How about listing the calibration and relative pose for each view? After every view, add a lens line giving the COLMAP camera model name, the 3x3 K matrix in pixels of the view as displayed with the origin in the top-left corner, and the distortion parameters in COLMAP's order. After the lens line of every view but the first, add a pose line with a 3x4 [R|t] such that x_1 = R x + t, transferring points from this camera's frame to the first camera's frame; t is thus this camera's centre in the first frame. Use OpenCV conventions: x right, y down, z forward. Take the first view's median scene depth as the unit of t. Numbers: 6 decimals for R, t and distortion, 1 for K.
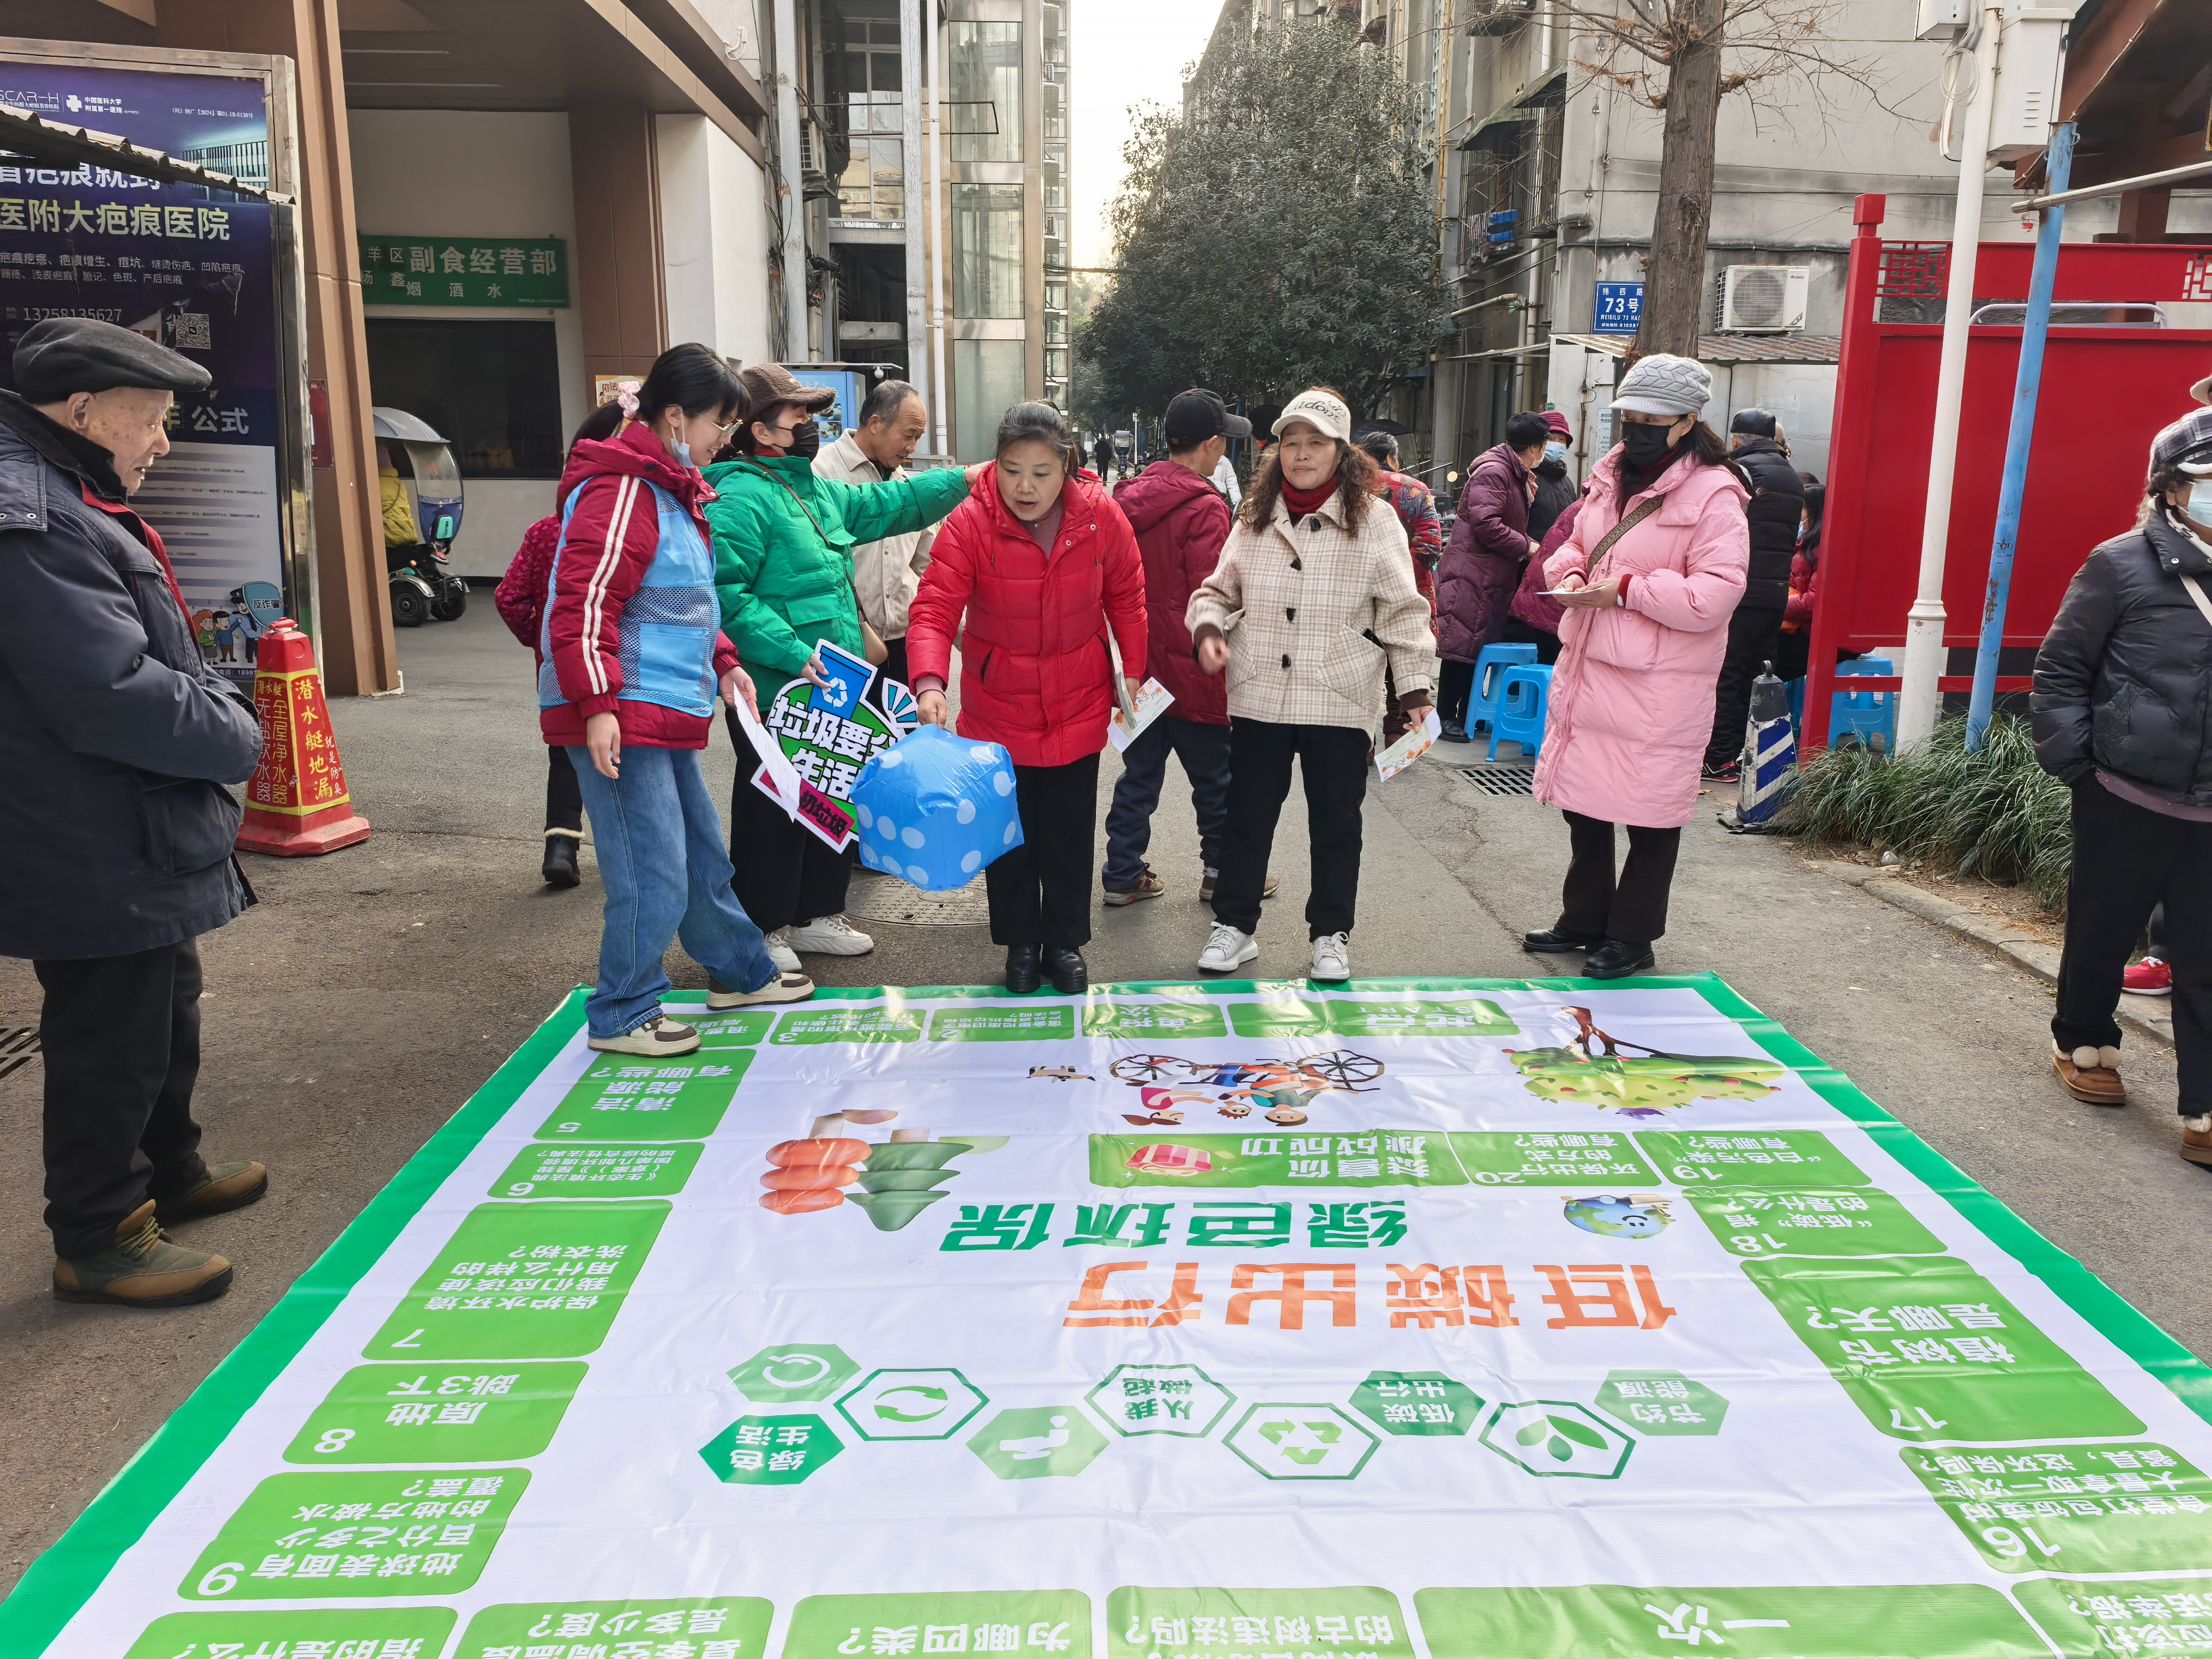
lens RADIAL K [[1756.9, 0, 1133.3], [0, 1756.9, 879.6], [0, 0, 1]] dist [0.038944, -0.022214]
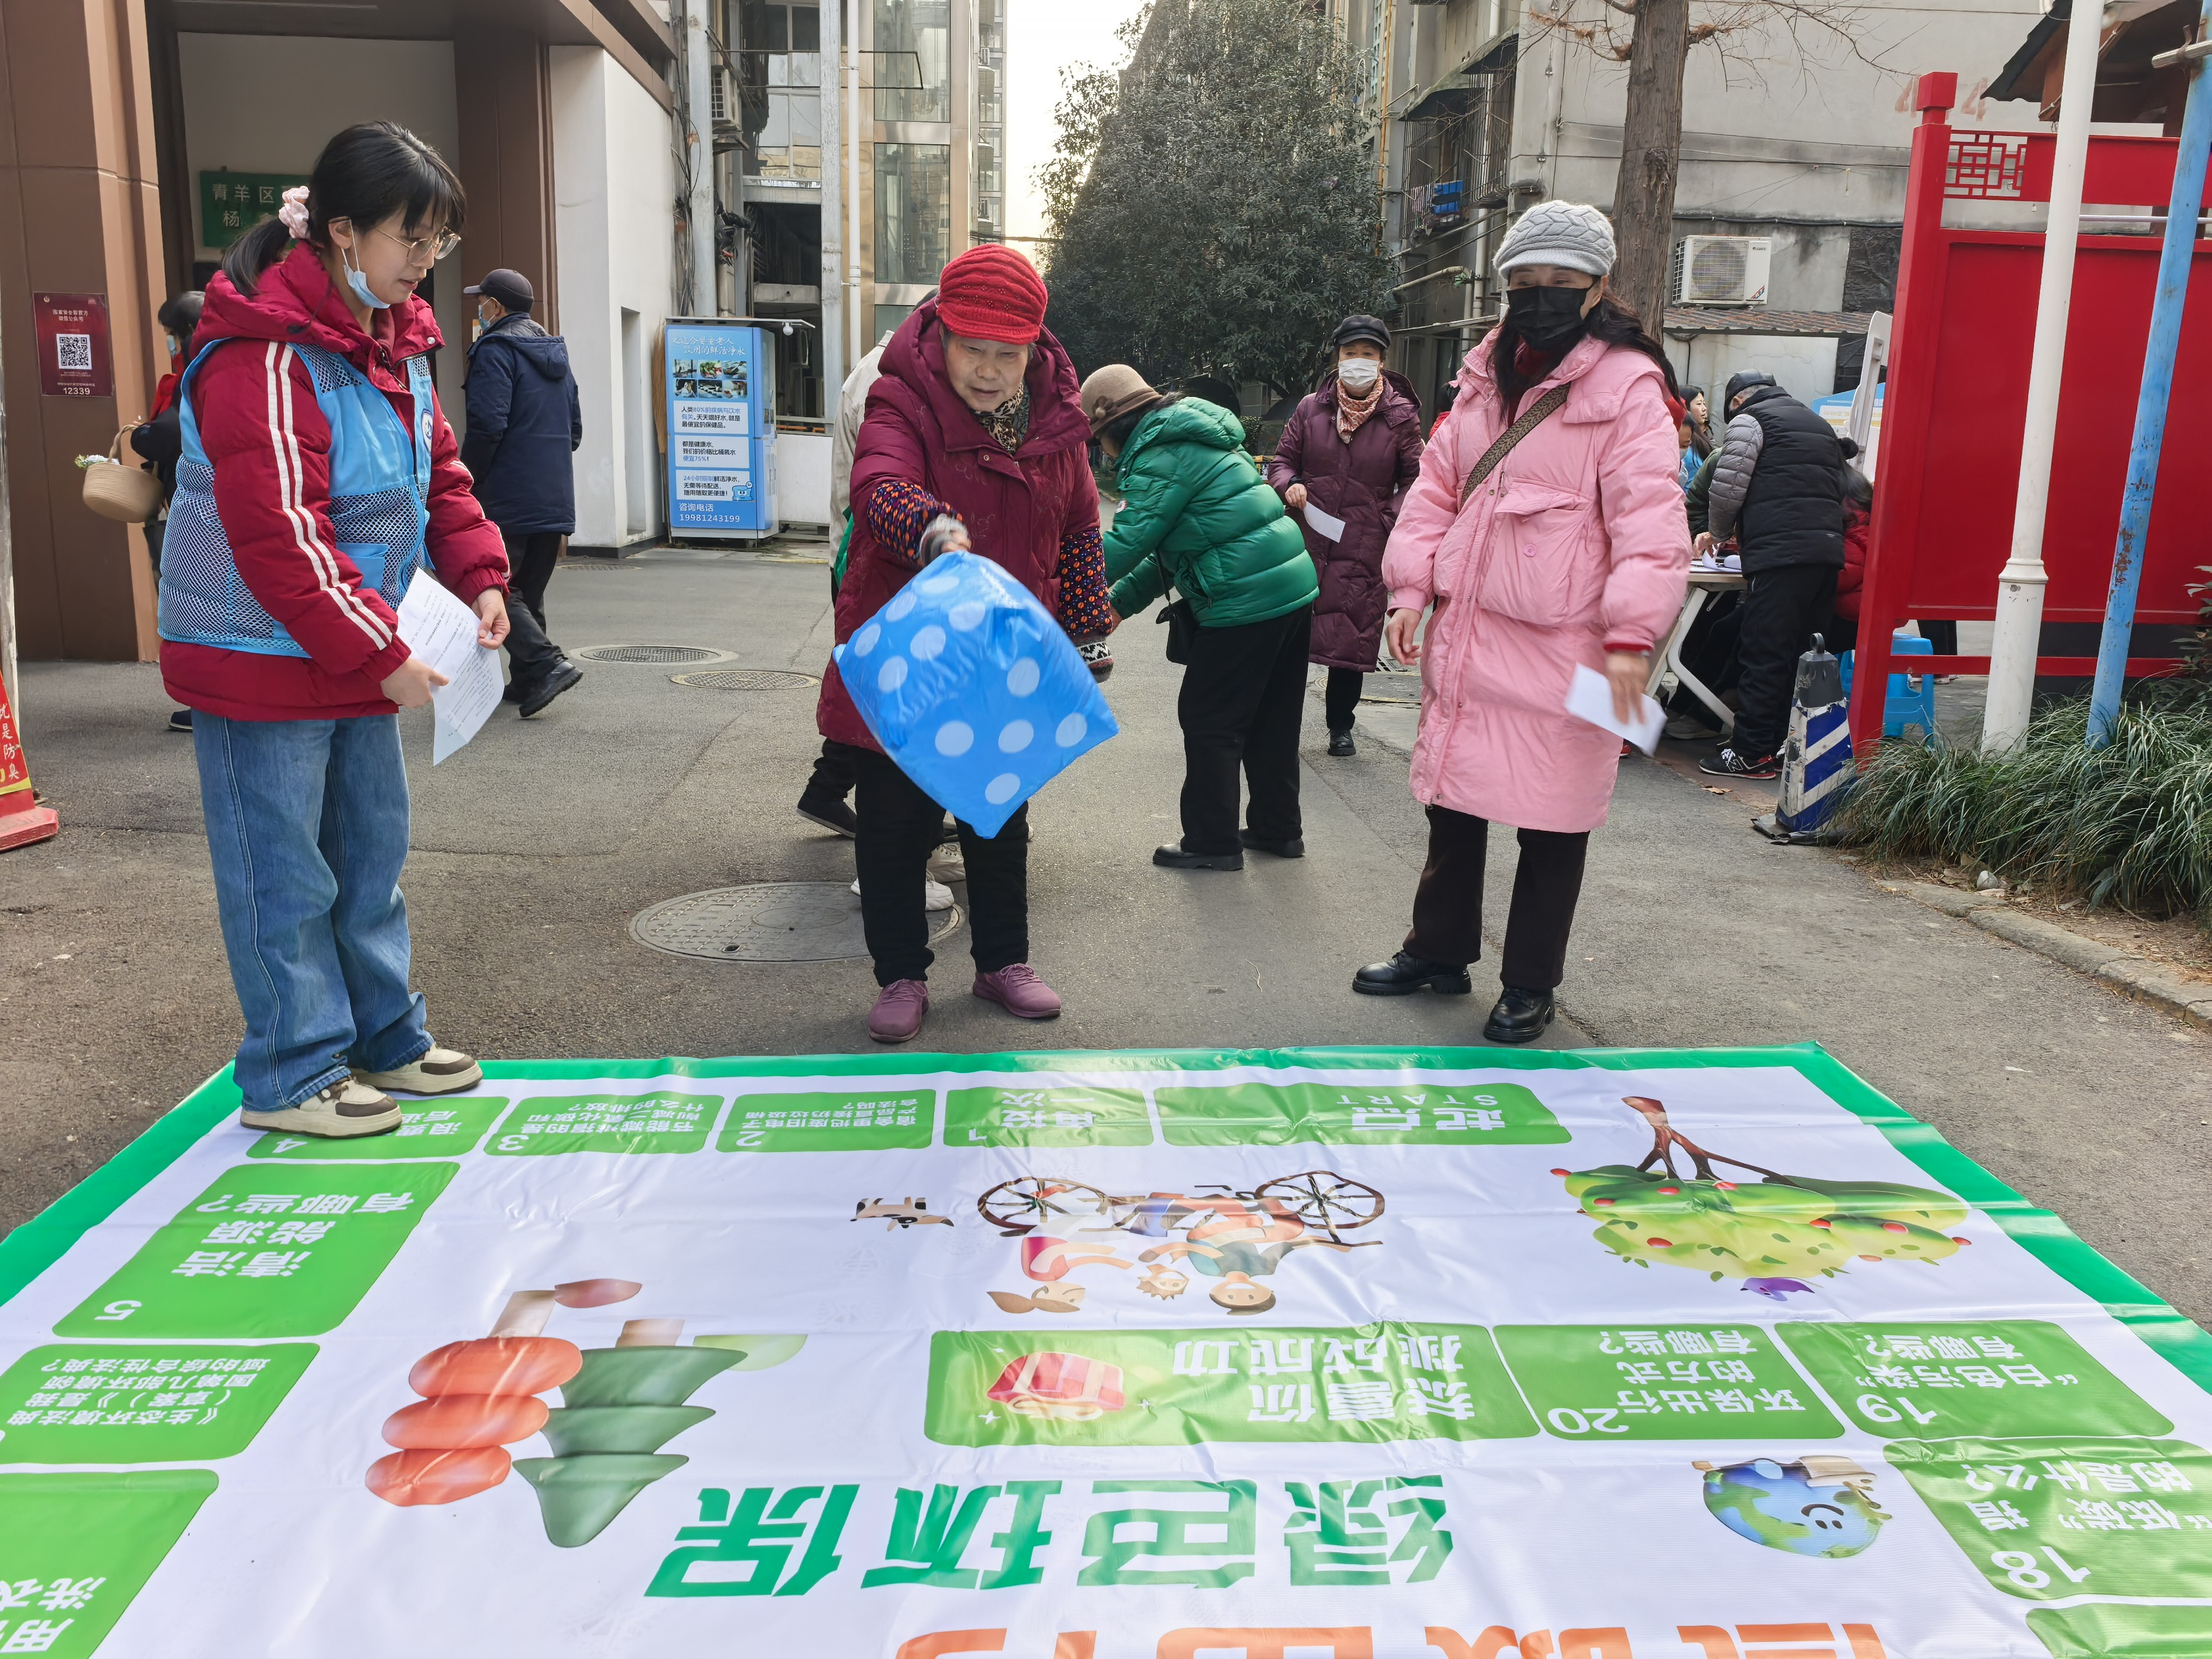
lens RADIAL K [[1756.9, 0, 1117.6], [0, 1756.9, 815.3], [0, 0, 1]] dist [0.038944, -0.022214]
pose [[0.999492, 0.009478, 0.030421, 0.013858], [-0.008589, 0.999537, -0.029201, -0.016222], [-0.030684, 0.028925, 0.999111, 0.244666]]
